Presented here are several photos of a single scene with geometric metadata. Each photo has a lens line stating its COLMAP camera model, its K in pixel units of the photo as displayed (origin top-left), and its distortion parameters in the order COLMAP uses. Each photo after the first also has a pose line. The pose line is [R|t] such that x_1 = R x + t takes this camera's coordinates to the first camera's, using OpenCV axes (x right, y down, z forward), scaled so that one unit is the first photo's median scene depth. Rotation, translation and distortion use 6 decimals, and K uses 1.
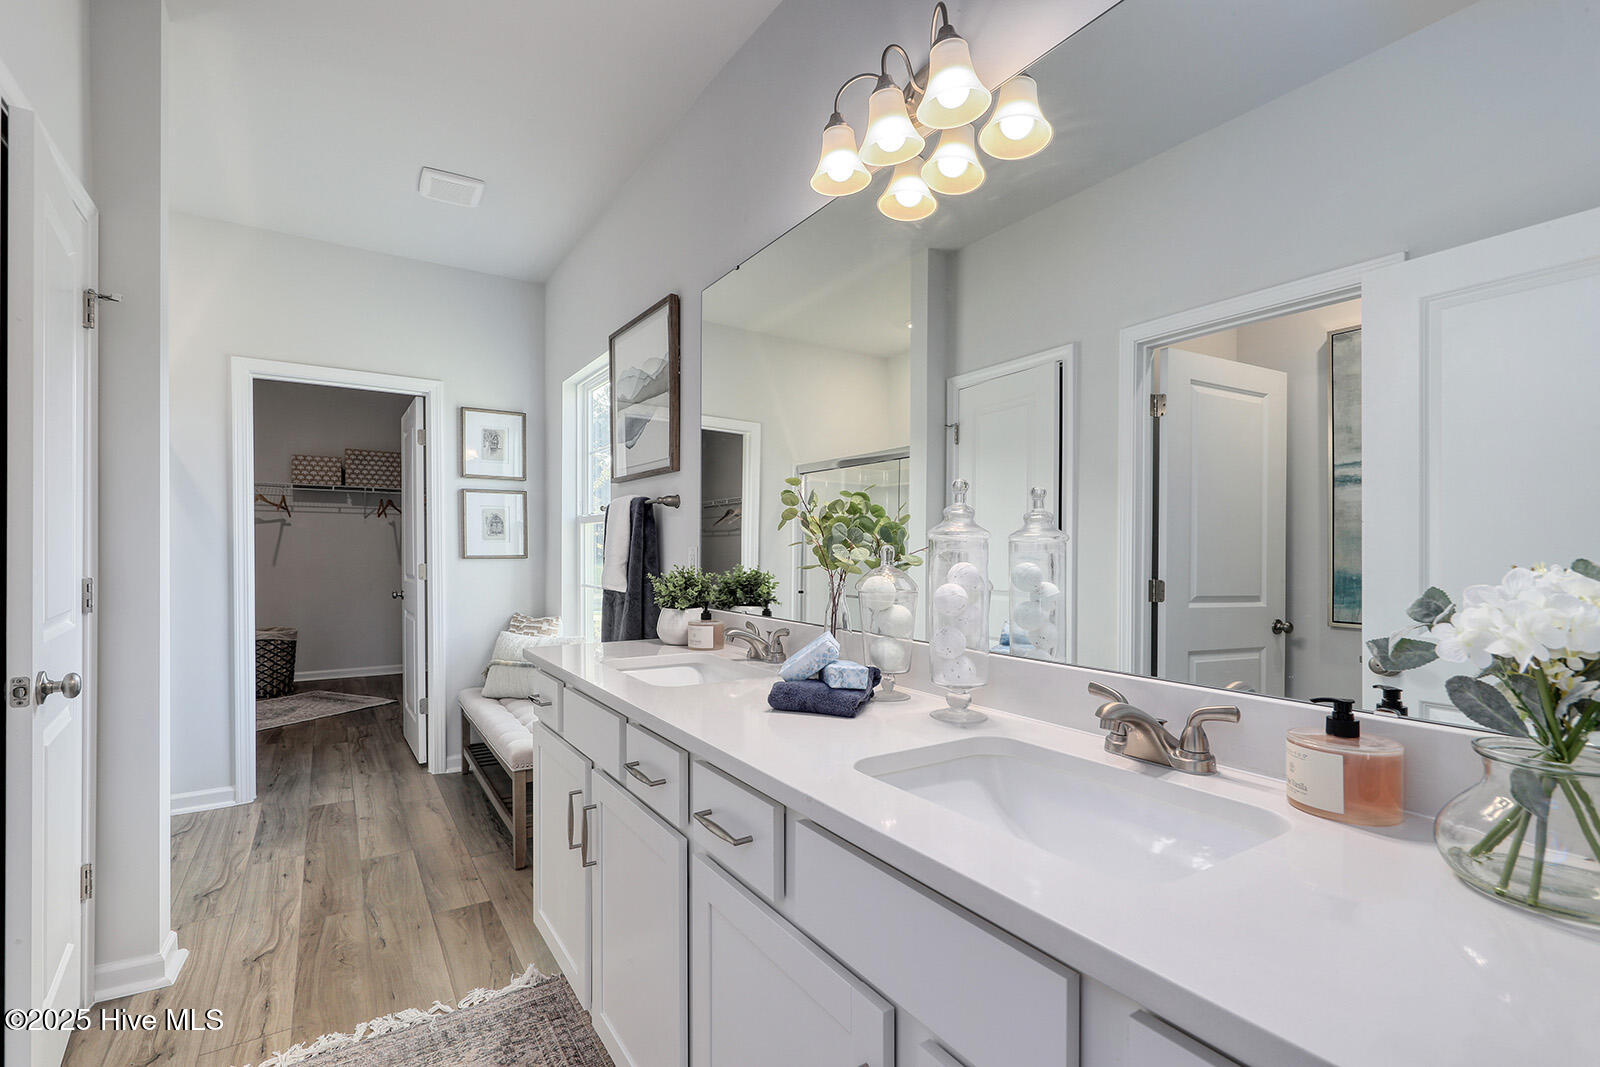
lens RADIAL K [[720.6, 0, 808.3], [0, 720.6, 560.9], [0, 0, 1]] dist [0.008679, -0.001394]
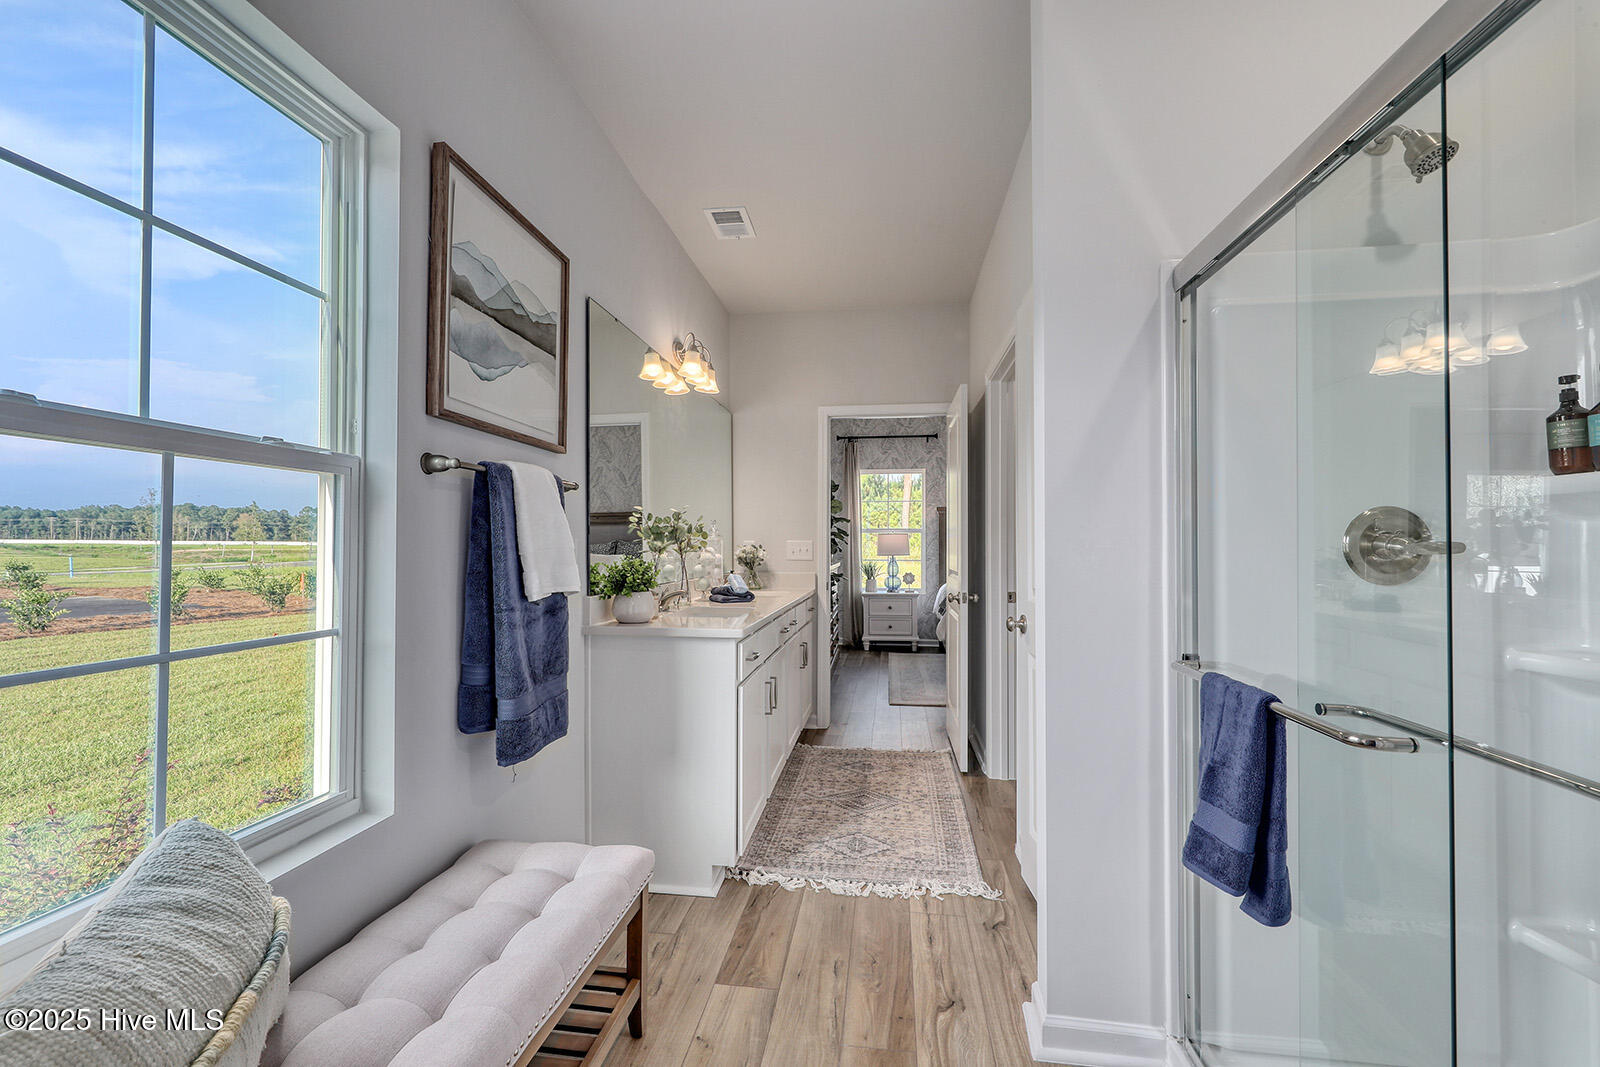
lens RADIAL K [[642.9, 0, 801.3], [0, 642.9, 538.1], [0, 0, 1]] dist [-0.014828, 0.000462]
pose [[-0.749004, 0.007087, 0.662528, -0.628053], [0.004940, 0.999975, -0.005111, -0.010613], [-0.662547, -0.000555, -0.749020, 0.938004]]
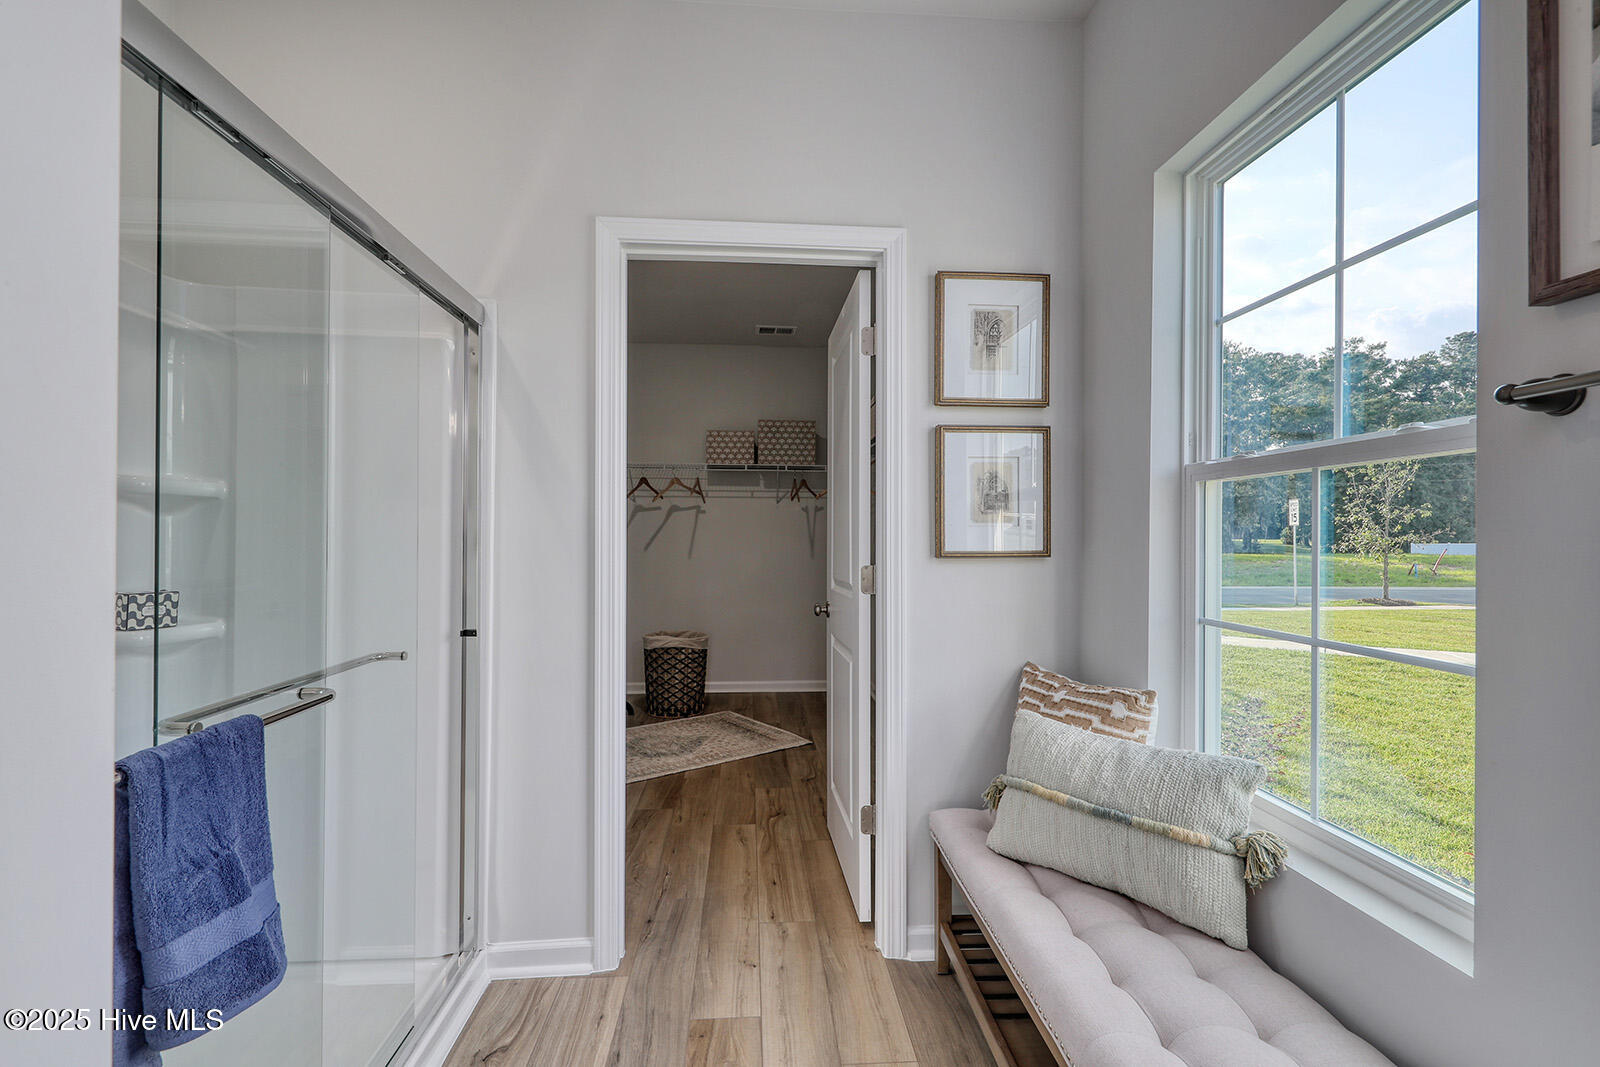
lens RADIAL K [[720.6, 0, 802.4], [0, 720.6, 538.9], [0, 0, 1]] dist [0.008679, -0.001394]
pose [[0.871830, -0.001154, -0.489806, -0.300863], [-0.007378, 0.999853, -0.015487, -0.007831], [0.489752, 0.017116, 0.871694, 0.482001]]
